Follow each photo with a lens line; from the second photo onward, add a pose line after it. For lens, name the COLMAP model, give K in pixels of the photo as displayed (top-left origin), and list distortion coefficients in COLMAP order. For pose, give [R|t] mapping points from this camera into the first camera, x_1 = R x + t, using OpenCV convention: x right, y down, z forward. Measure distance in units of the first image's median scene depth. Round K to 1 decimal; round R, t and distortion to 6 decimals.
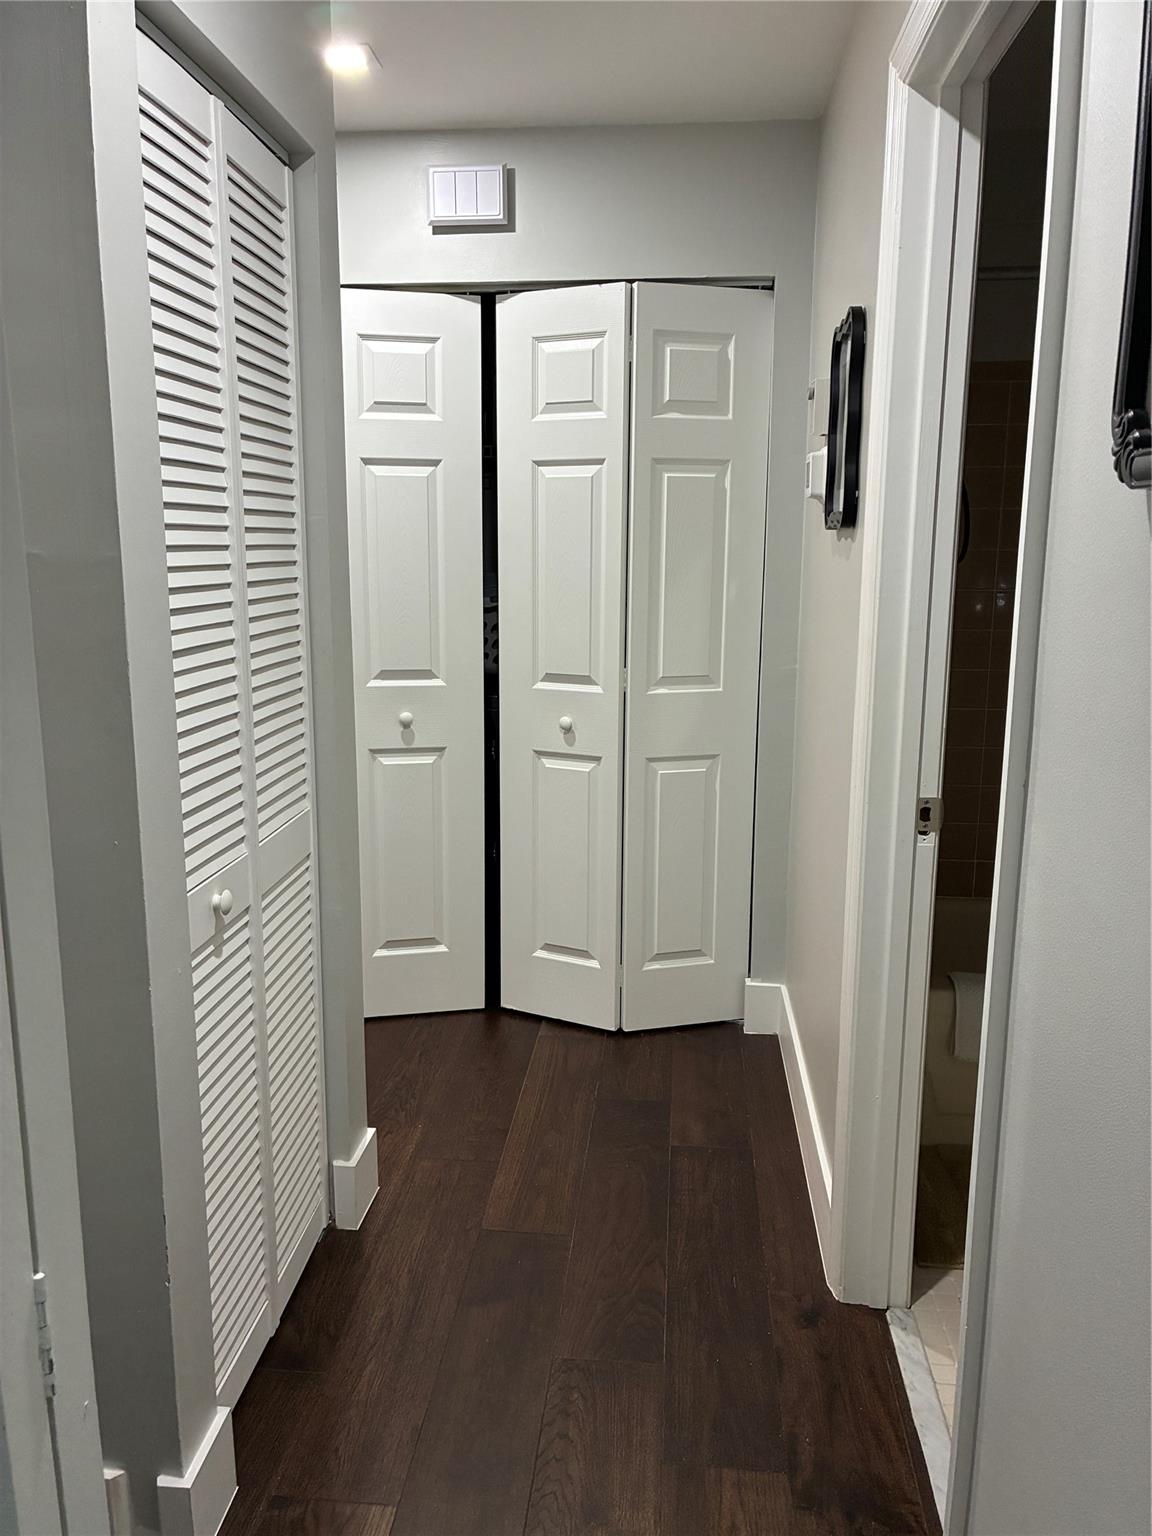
lens RADIAL K [[1170.1, 0, 577.9], [0, 1170.1, 767.5], [0, 0, 1]] dist [0.046193, -0.057785]
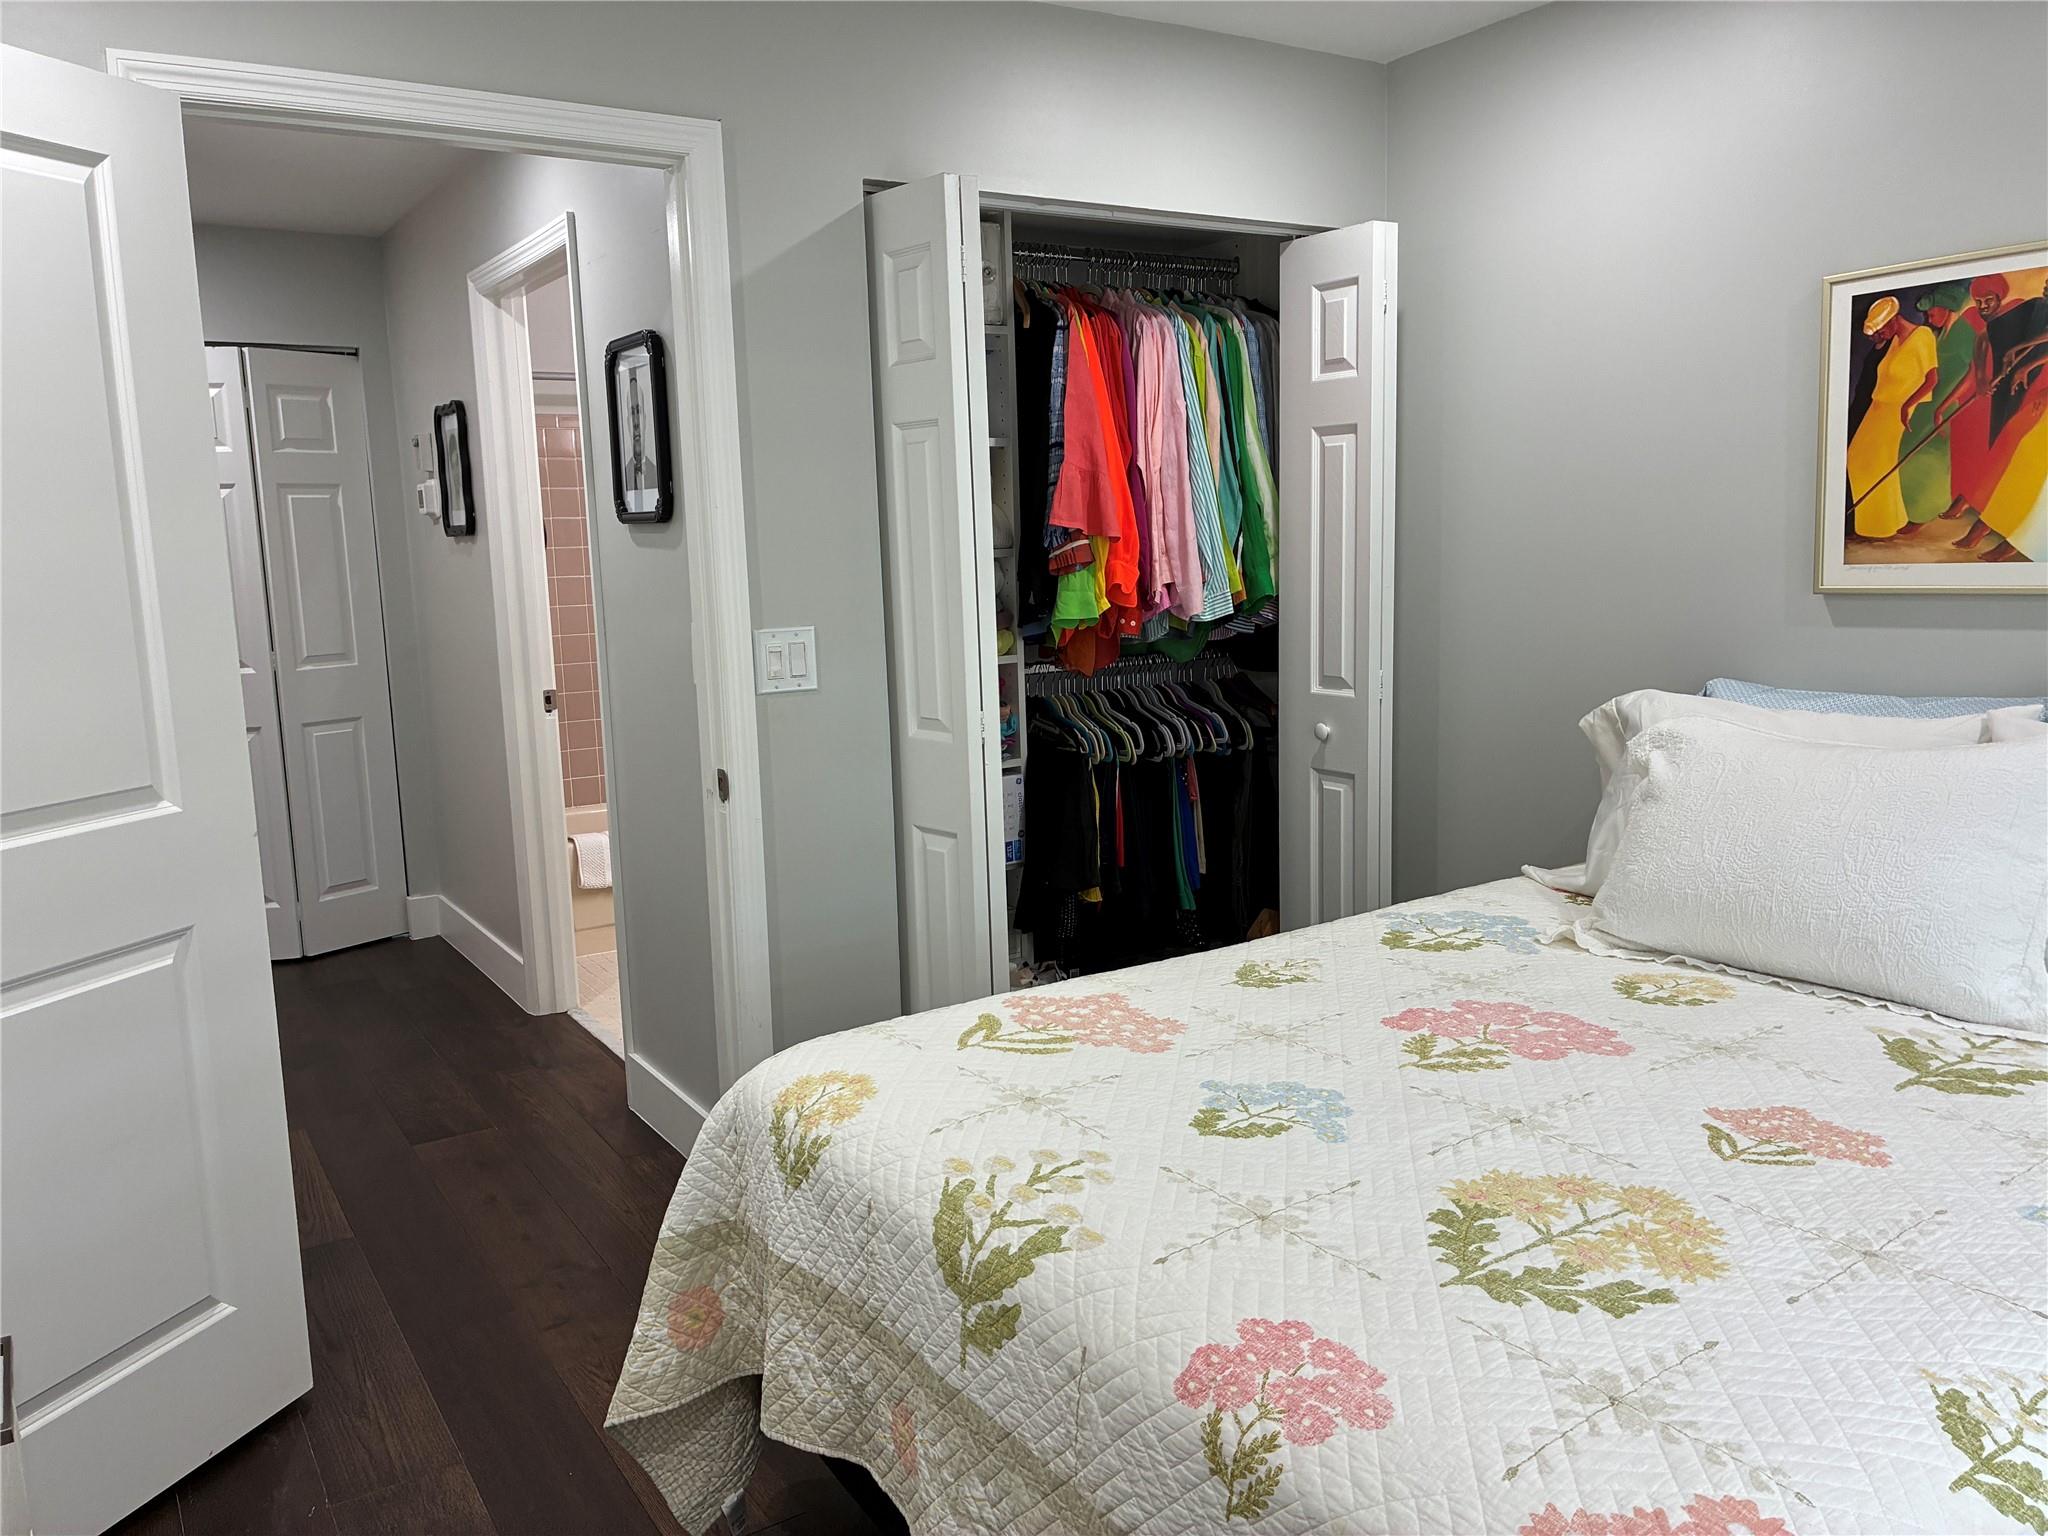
lens RADIAL K [[1560.1, 0, 1016.7], [0, 1560.1, 777.1], [0, 0, 1]] dist [0.046193, -0.057785]
pose [[0.796818, -0.122953, 0.591578, -0.331573], [0.147492, 0.989039, 0.006899, 0.149106], [-0.585942, 0.081756, 0.806218, -0.776344]]
